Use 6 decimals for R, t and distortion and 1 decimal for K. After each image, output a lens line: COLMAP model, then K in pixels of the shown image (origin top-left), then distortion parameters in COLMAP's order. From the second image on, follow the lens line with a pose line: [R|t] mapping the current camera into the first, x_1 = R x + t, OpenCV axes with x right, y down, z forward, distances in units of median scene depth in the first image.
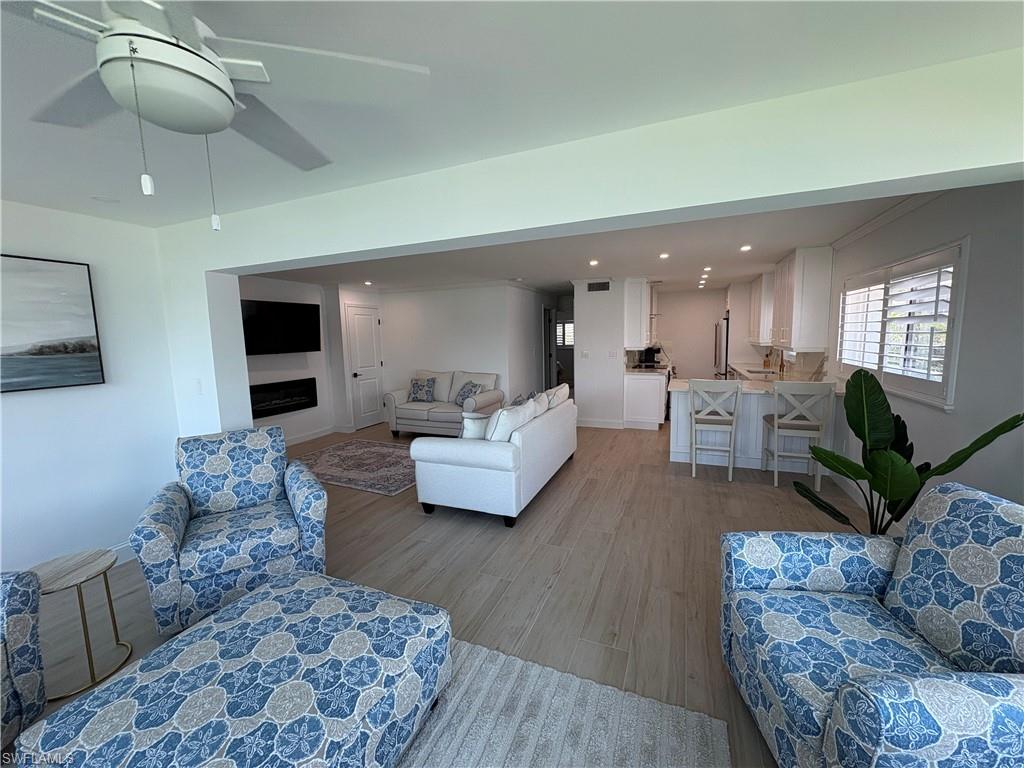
lens RADIAL K [[407.2, 0, 509.4], [0, 407.2, 384.8], [0, 0, 1]] dist [-0.002641, 0.000638]
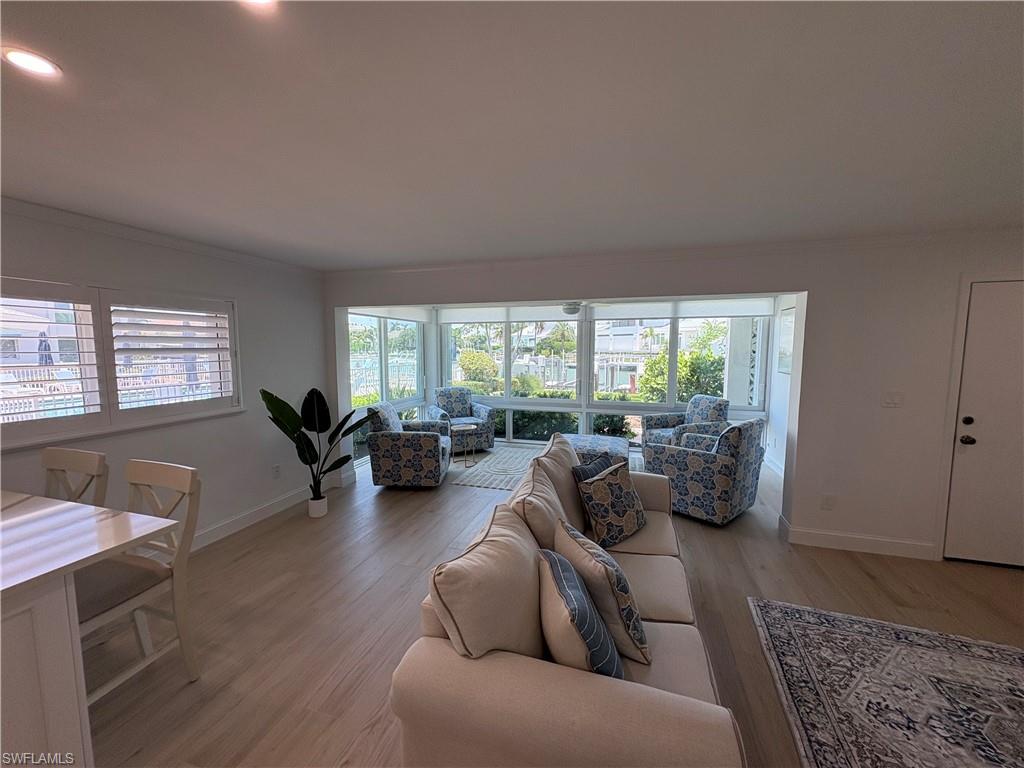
lens RADIAL K [[407.2, 0, 507.8], [0, 407.2, 384.5], [0, 0, 1]] dist [-0.002641, 0.000638]
pose [[-0.994897, 0.032221, -0.095608, 0.094348], [0.011459, 0.977588, 0.210214, -0.129356], [0.100238, 0.208046, -0.972969, 0.964066]]
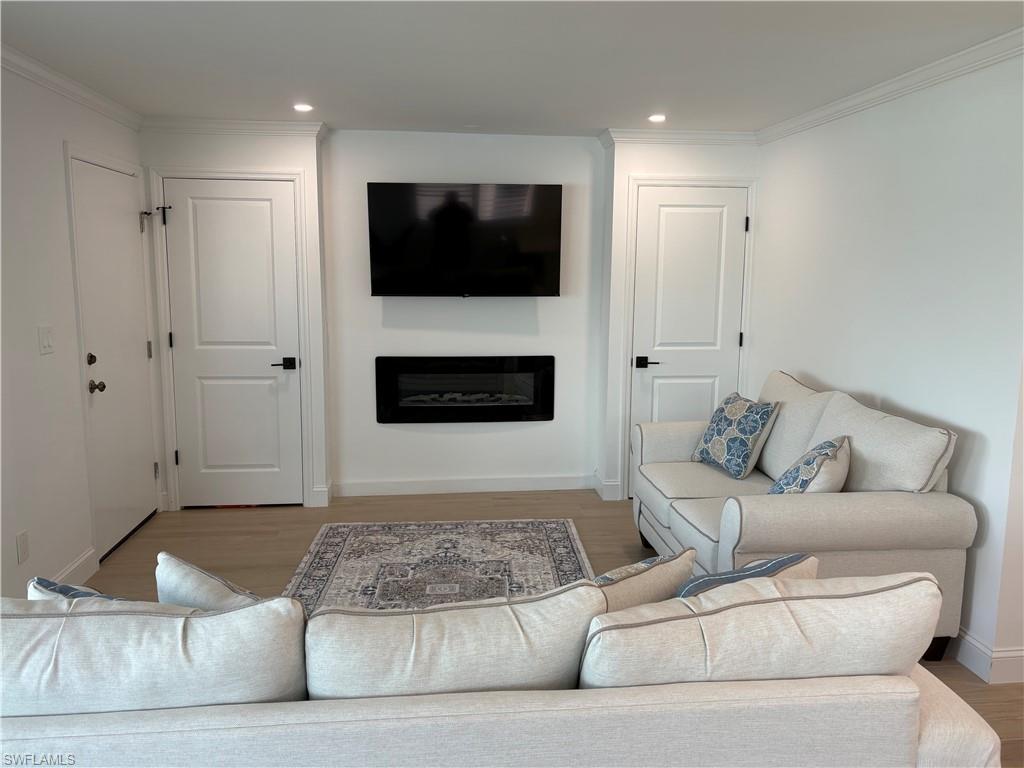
lens RADIAL K [[804.8, 0, 515.2], [0, 804.8, 391.6], [0, 0, 1]] dist [0.031210, -0.012107]
pose [[0.492087, 0.157640, -0.856154, 0.254417], [-0.120796, 0.986319, 0.112178, -0.073189], [0.862125, 0.048219, 0.504397, 0.539346]]
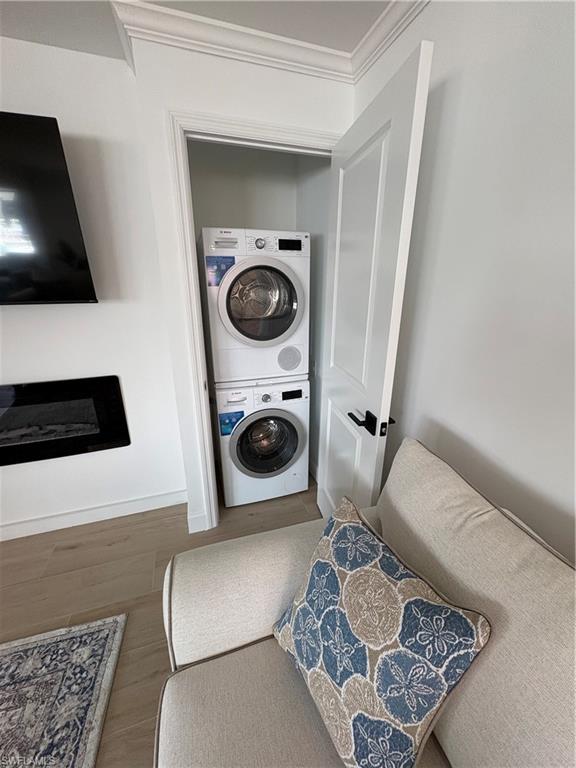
lens RADIAL K [[305.4, 0, 285.7], [0, 305.4, 386.9], [0, 0, 1]] dist [-0.002641, 0.000638]
pose [[0.661607, 0.274428, -0.697829, -0.185590], [-0.109492, 0.956005, 0.272150, -0.100965], [0.741814, -0.103650, 0.662547, 0.946905]]
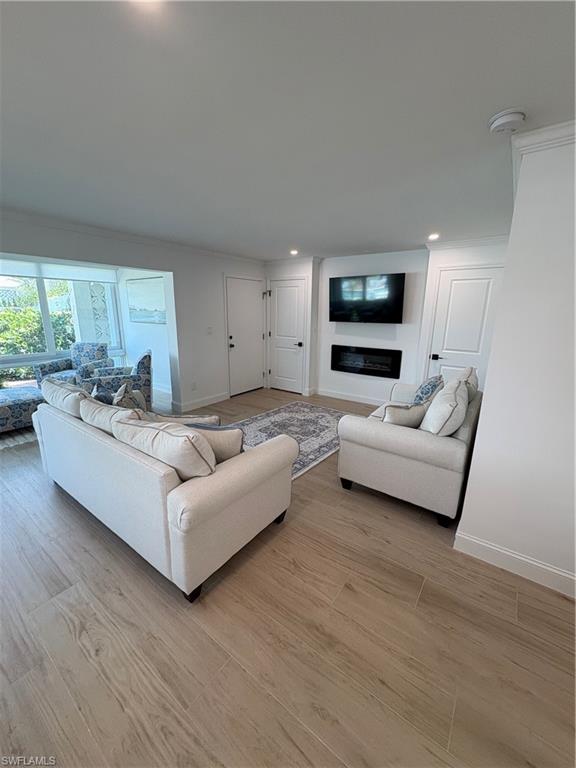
lens RADIAL K [[305.4, 0, 290.5], [0, 305.4, 383.0], [0, 0, 1]] dist [-0.002641, 0.000638]
pose [[-0.220325, 0.248065, -0.943356, 0.307179], [-0.122125, 0.952496, 0.278991, -0.119008], [0.967751, 0.176676, -0.179564, 0.902055]]
